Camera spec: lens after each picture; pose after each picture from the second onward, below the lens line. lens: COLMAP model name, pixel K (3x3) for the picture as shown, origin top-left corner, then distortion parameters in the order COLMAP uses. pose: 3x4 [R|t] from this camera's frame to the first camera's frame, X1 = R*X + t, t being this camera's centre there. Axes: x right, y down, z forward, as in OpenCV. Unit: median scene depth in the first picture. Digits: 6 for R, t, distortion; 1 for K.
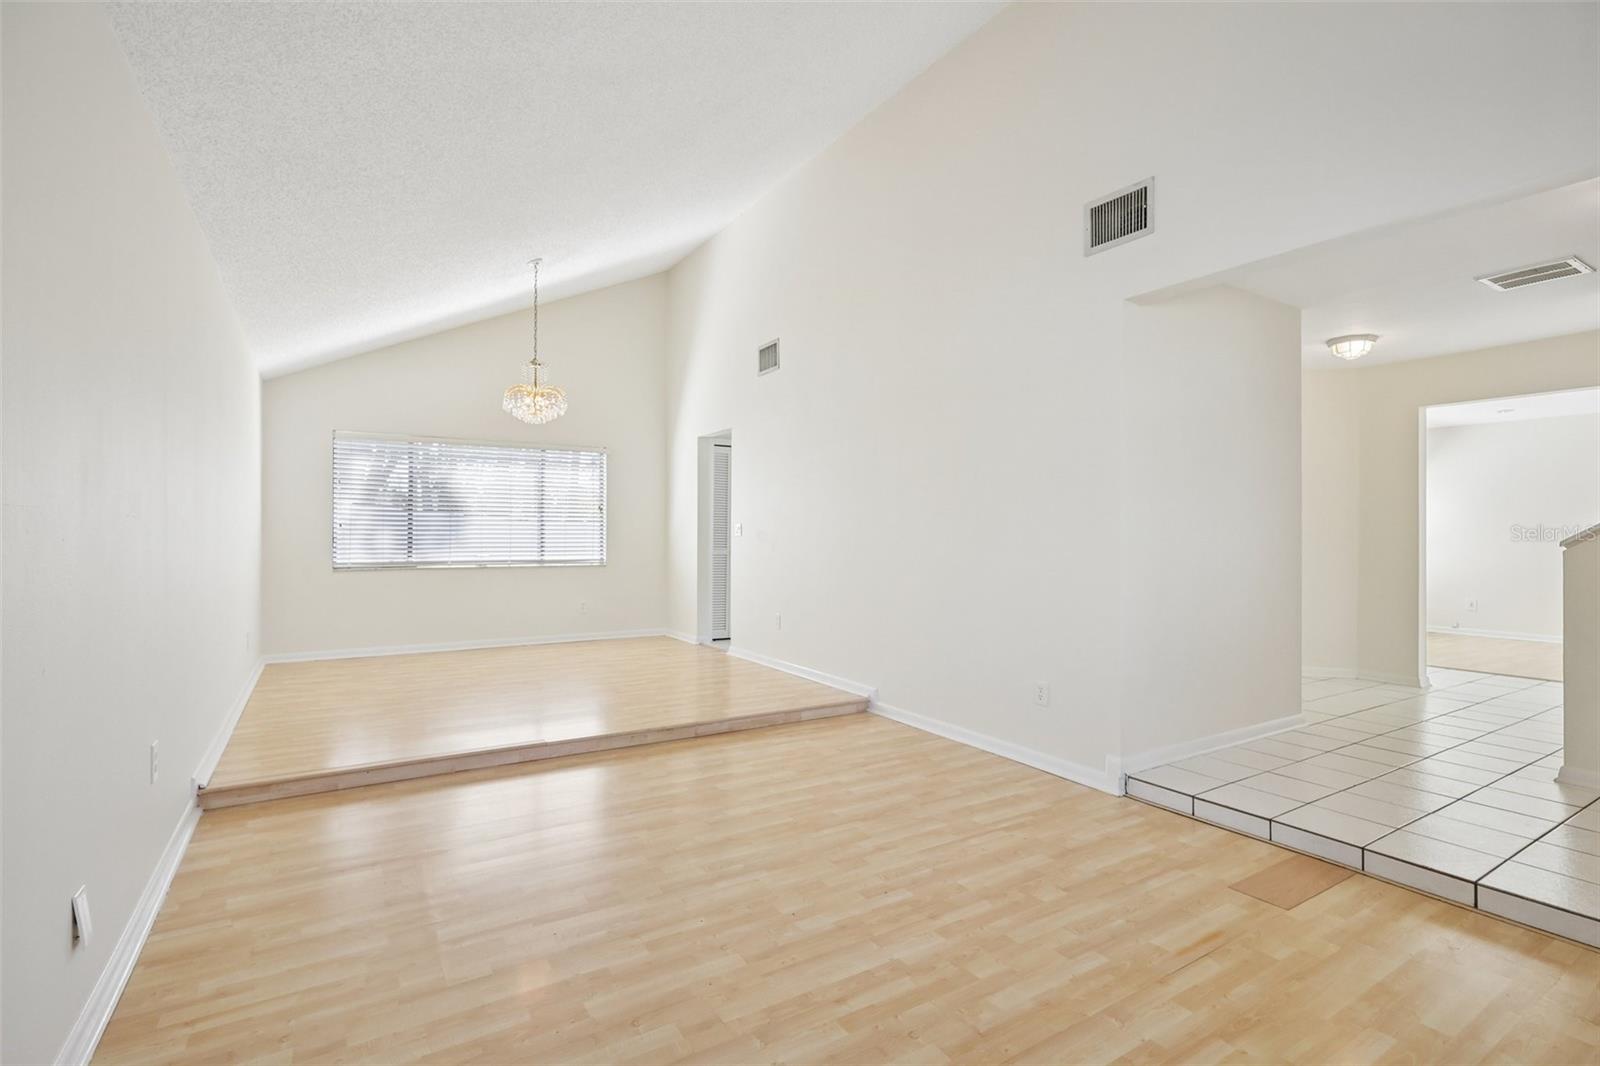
lens RADIAL K [[742.1, 0, 798.2], [0, 742.1, 531.8], [0, 0, 1]] dist [-0.002822, 0.001017]
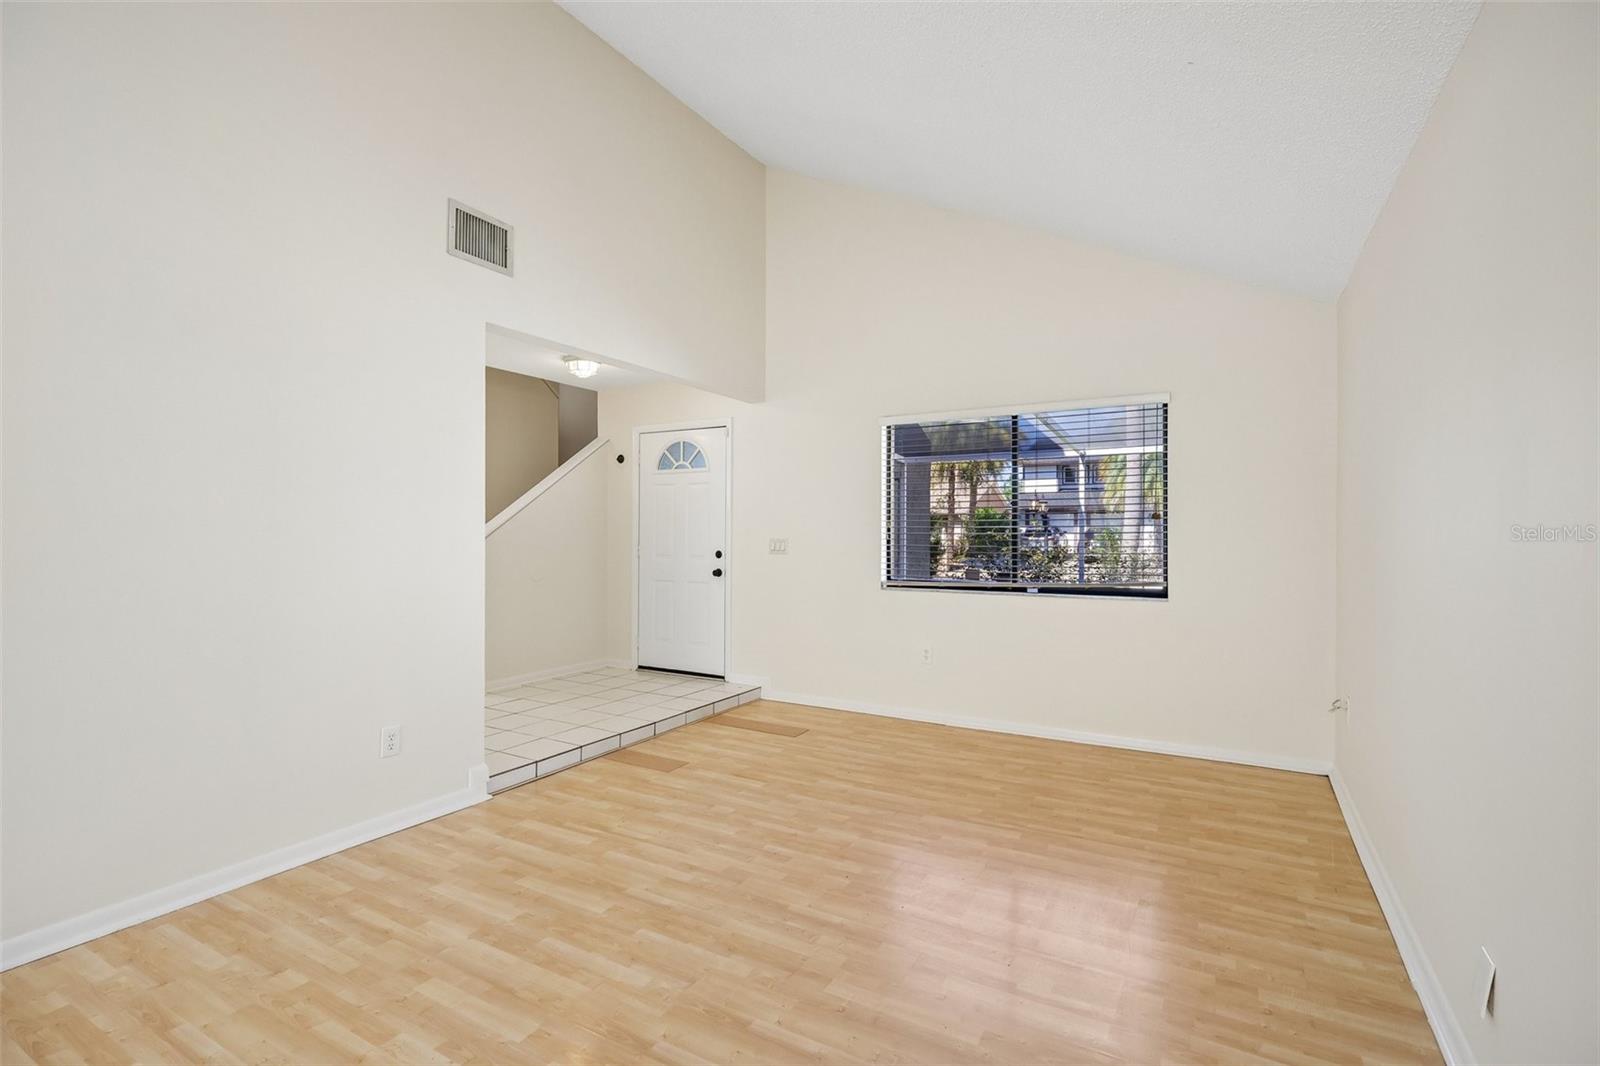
lens RADIAL K [[742.1, 0, 798.2], [0, 742.1, 531.8], [0, 0, 1]] dist [-0.002822, 0.001017]
pose [[-0.465254, -0.007808, 0.885143, -0.803551], [-0.010075, 0.999943, 0.003525, -0.031600], [-0.885120, -0.007278, -0.465306, 1.284954]]
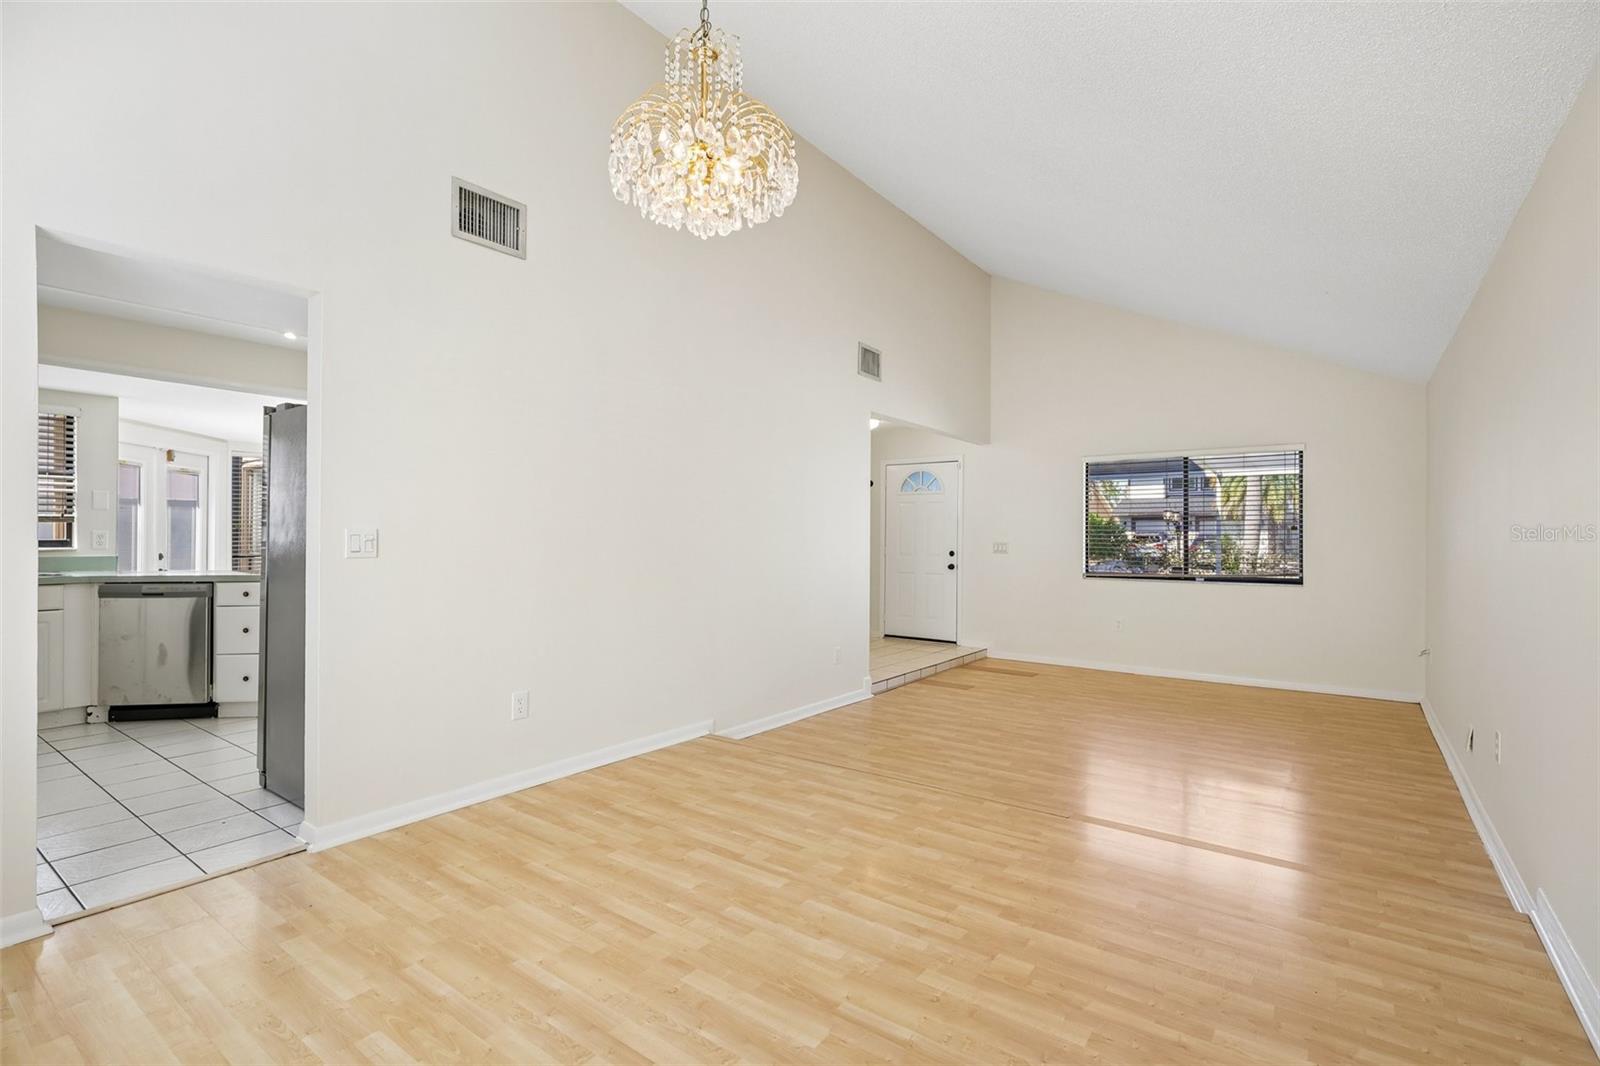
lens RADIAL K [[740.5, 0, 803.6], [0, 740.5, 528.7], [0, 0, 1]] dist [0.001165, 0.000877]
pose [[-0.367211, 0.000124, 0.930138, -1.310324], [-0.014232, 0.999882, -0.005752, -0.029630], [-0.930029, -0.015350, -0.367165, 2.089579]]
